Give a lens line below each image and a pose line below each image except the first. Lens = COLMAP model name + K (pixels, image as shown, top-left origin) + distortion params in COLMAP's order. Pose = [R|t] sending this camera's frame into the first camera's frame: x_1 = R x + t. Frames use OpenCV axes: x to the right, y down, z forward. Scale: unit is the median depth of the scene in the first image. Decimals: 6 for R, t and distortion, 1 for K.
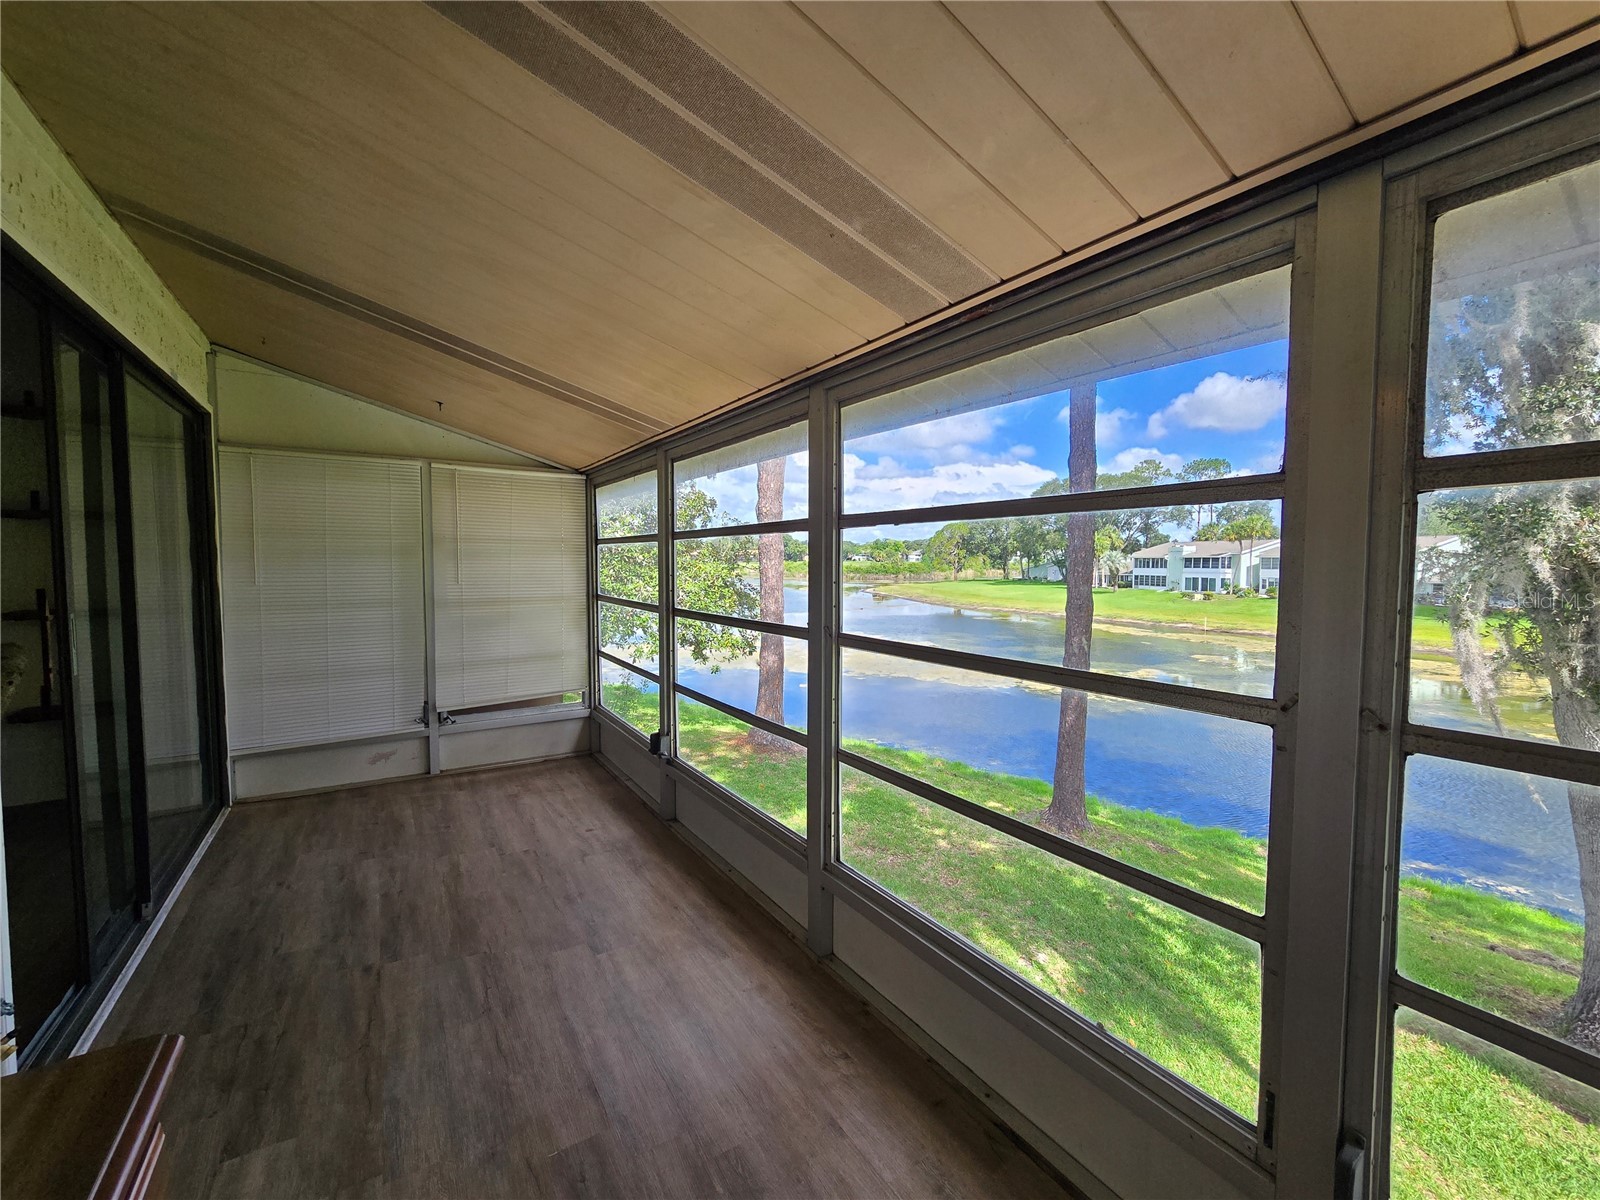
lens RADIAL K [[662.8, 0, 794.7], [0, 662.8, 594.3], [0, 0, 1]] dist [-0.001149, -0.000547]
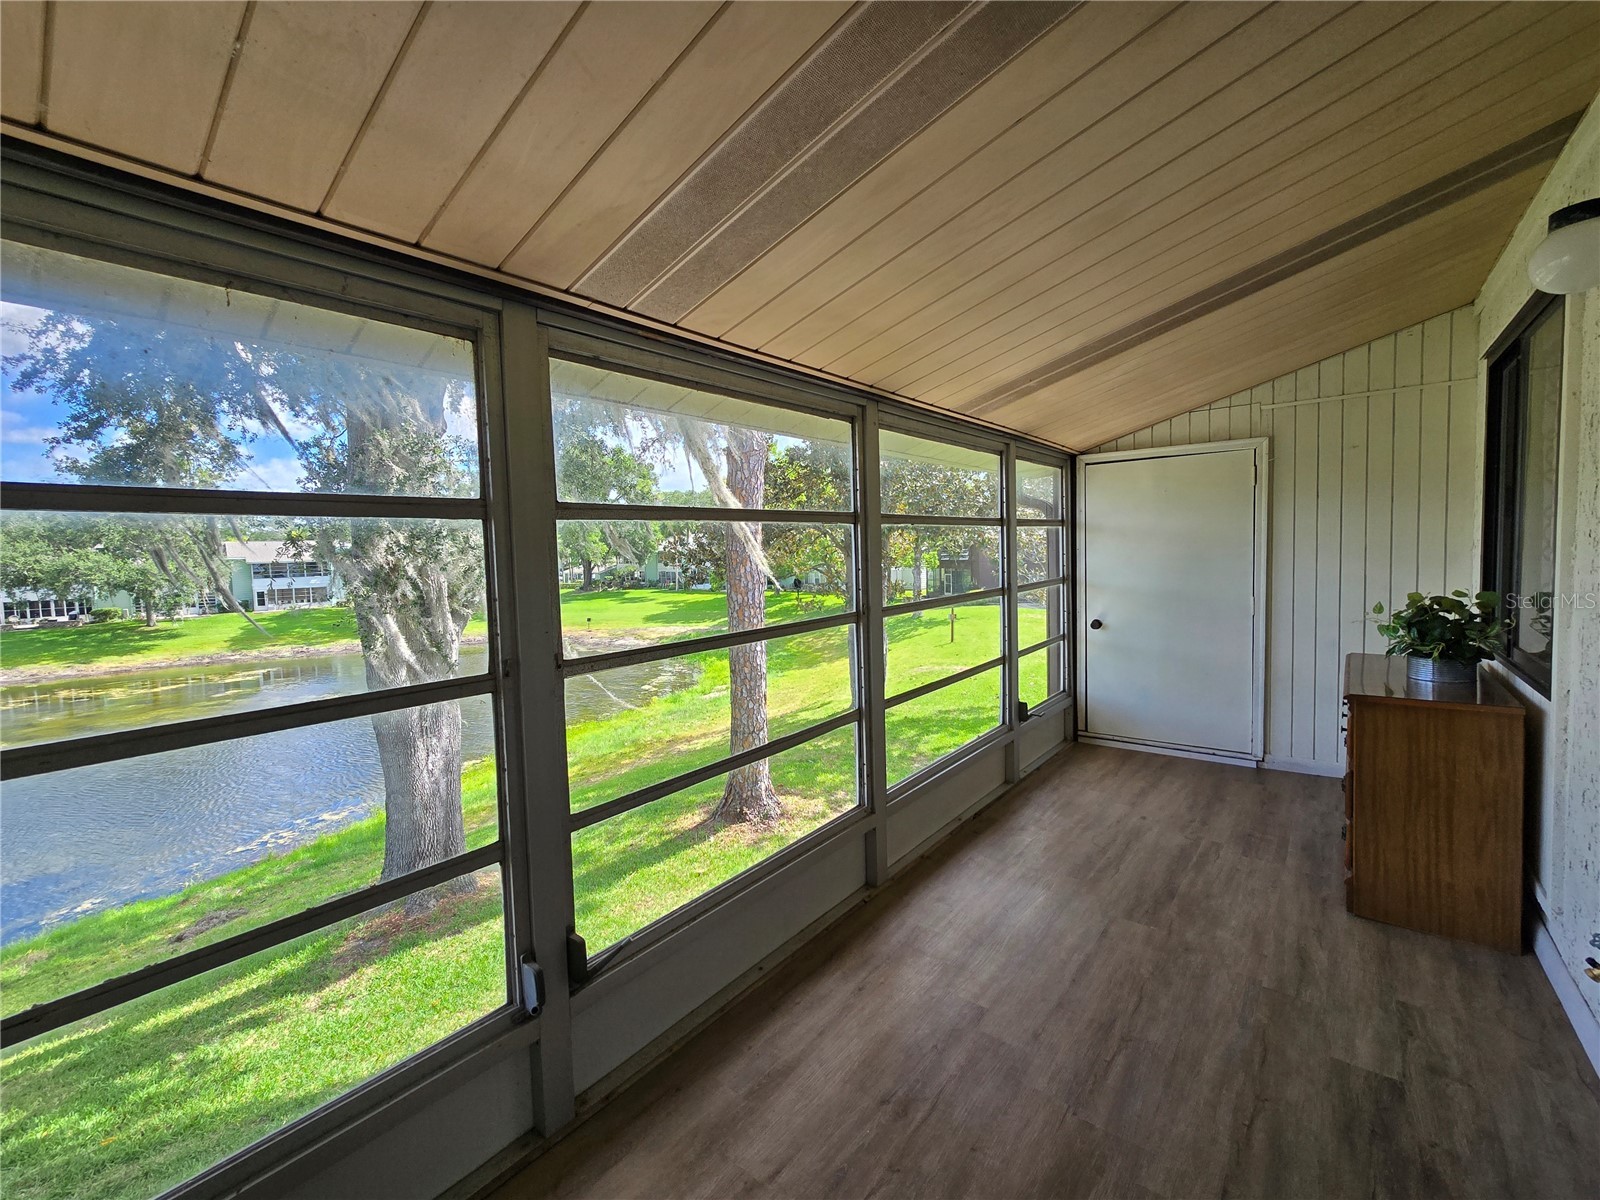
lens RADIAL K [[662.8, 0, 794.7], [0, 662.8, 594.3], [0, 0, 1]] dist [-0.001149, -0.000547]
pose [[-0.318014, -0.048858, 0.946826, -0.696751], [0.077848, 0.993953, 0.077437, -0.056262], [-0.944885, 0.098334, -0.312288, 0.999534]]
